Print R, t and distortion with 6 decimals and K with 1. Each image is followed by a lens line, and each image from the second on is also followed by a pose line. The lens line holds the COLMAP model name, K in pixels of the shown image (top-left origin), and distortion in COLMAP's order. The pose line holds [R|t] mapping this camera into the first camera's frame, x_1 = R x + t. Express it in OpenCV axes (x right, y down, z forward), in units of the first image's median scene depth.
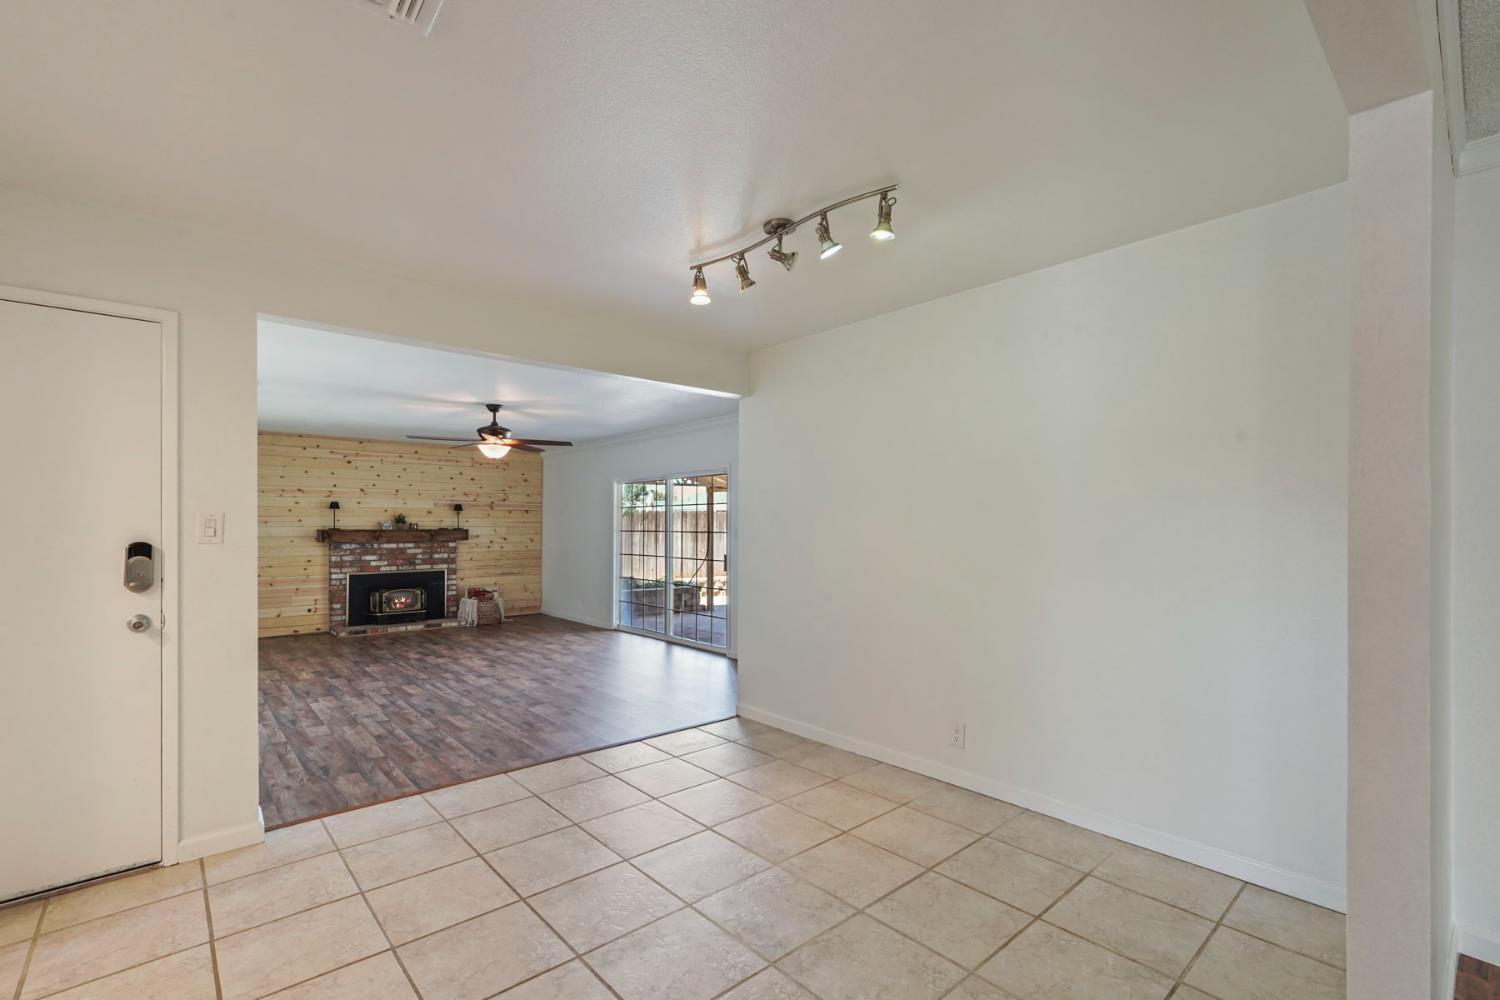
lens RADIAL K [[668.2, 0, 746.2], [0, 668.2, 526.7], [0, 0, 1]] dist [-0.001806, 0.000013]
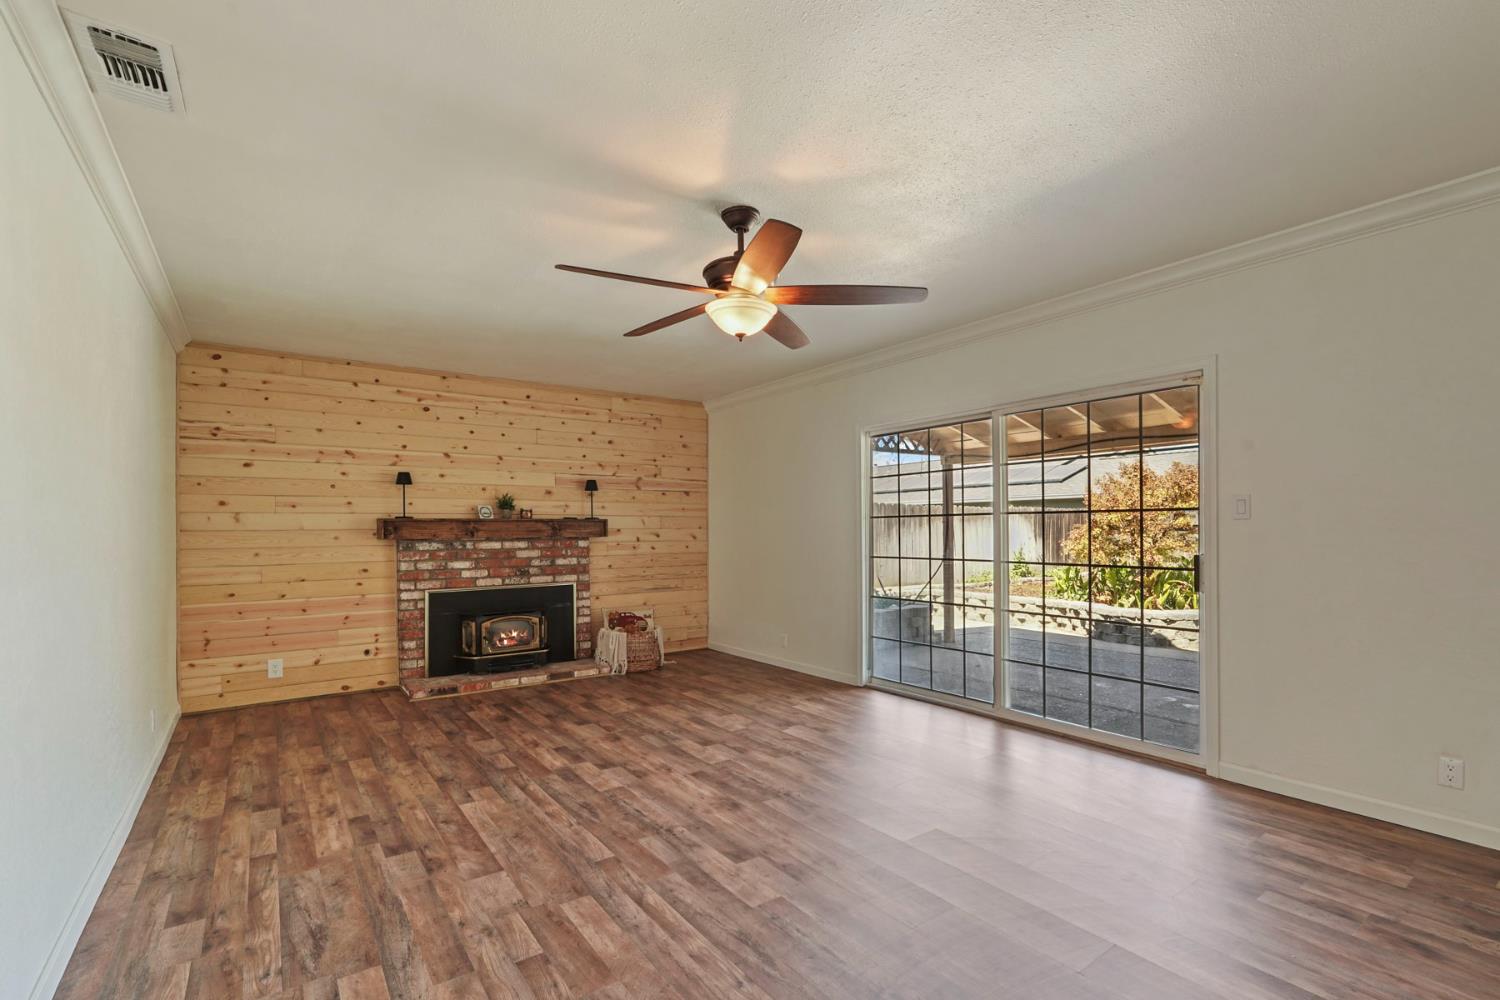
lens RADIAL K [[674.6, 0, 752.2], [0, 674.6, 540.9], [0, 0, 1]] dist [-0.002350, -0.000086]
pose [[0.995719, -0.006542, -0.092198, -0.239363], [0.007724, 0.999892, 0.012467, 0.018762], [0.092106, -0.013126, 0.995663, 0.408032]]
